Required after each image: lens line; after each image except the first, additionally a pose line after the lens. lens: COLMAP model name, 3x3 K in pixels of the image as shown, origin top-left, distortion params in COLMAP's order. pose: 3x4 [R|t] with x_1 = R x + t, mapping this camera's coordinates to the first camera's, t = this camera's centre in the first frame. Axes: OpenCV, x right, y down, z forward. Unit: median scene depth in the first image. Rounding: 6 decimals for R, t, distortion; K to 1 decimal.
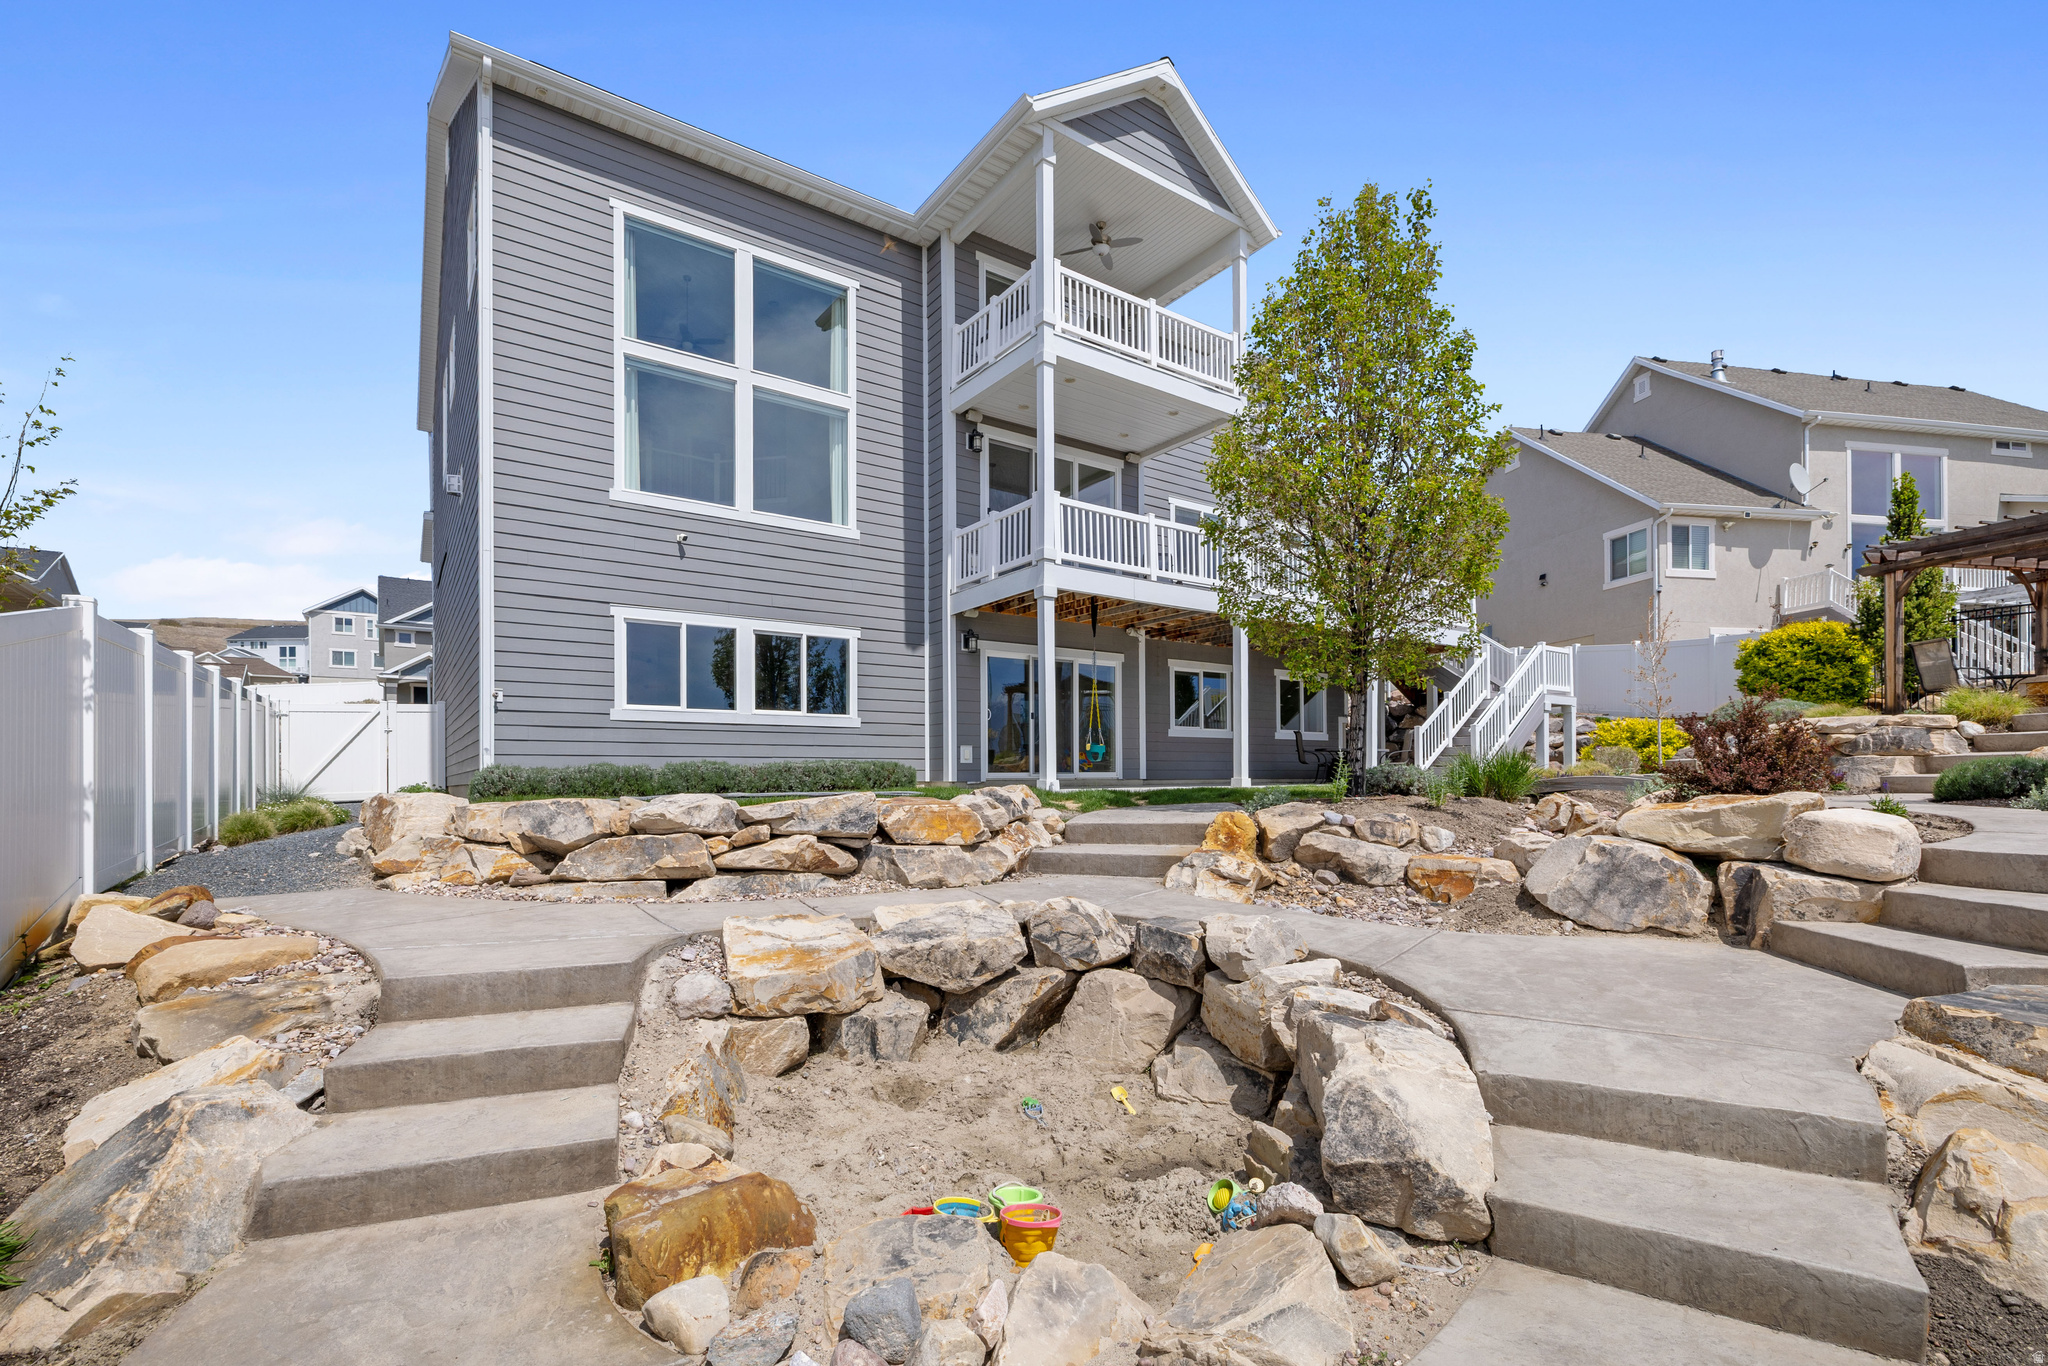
lens RADIAL K [[907.3, 0, 1025.3], [0, 907.3, 785.6], [0, 0, 1]] dist [0.001142, 0.000396]
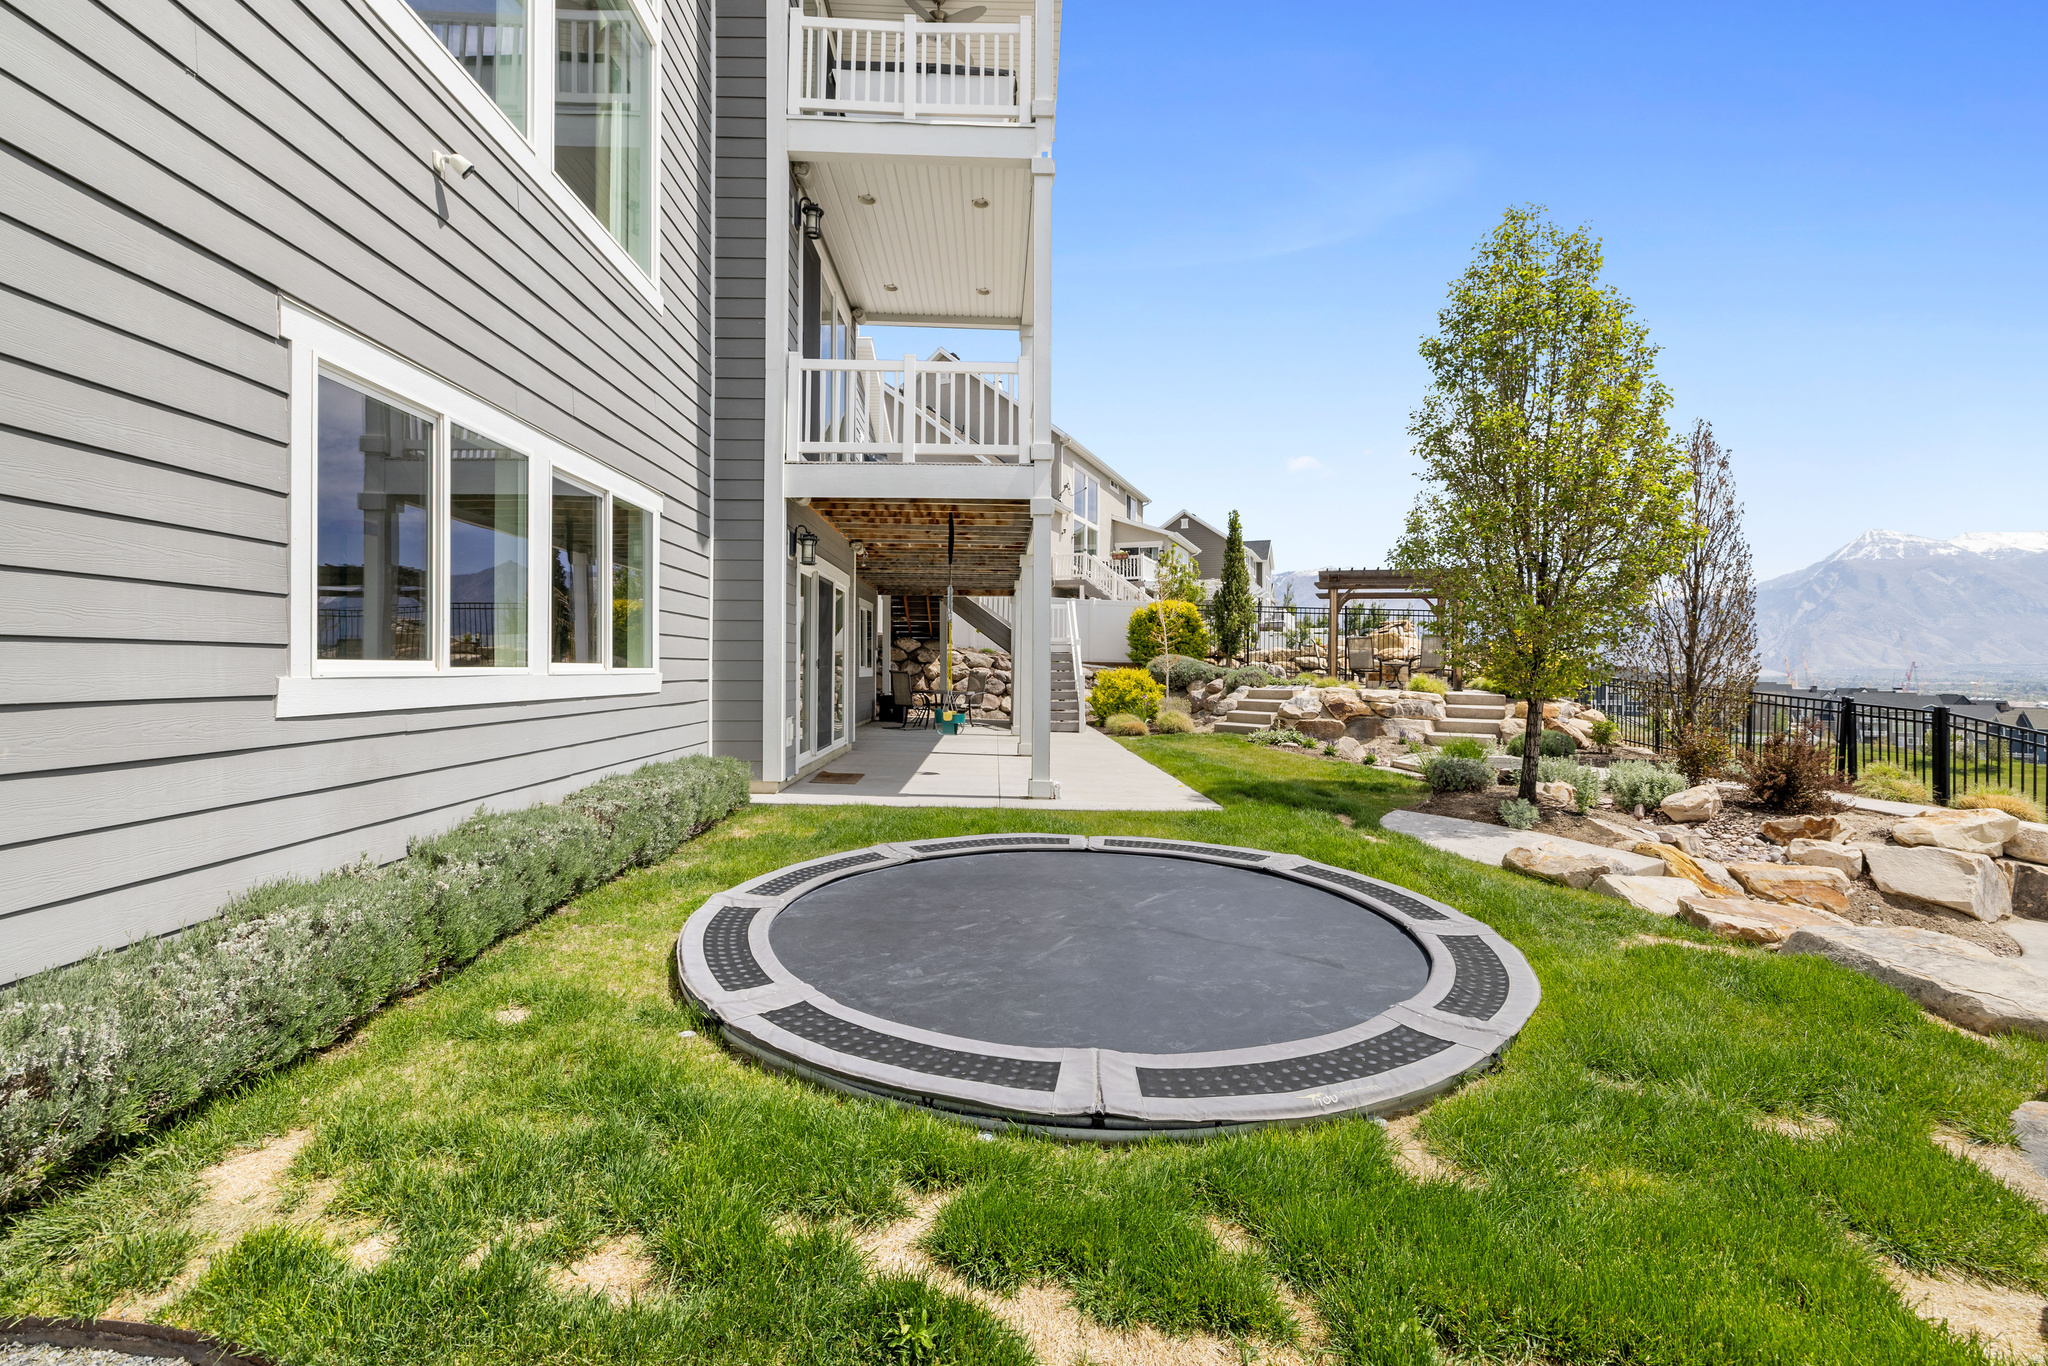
lens RADIAL K [[867.6, 0, 1026.6], [0, 867.6, 674.1], [0, 0, 1]] dist [0.000394, 0.000035]
pose [[0.549117, 0.007757, 0.835710, -0.914253], [-0.008492, 0.999957, -0.003702, -0.143929], [-0.835702, -0.005064, 0.549159, 1.104614]]
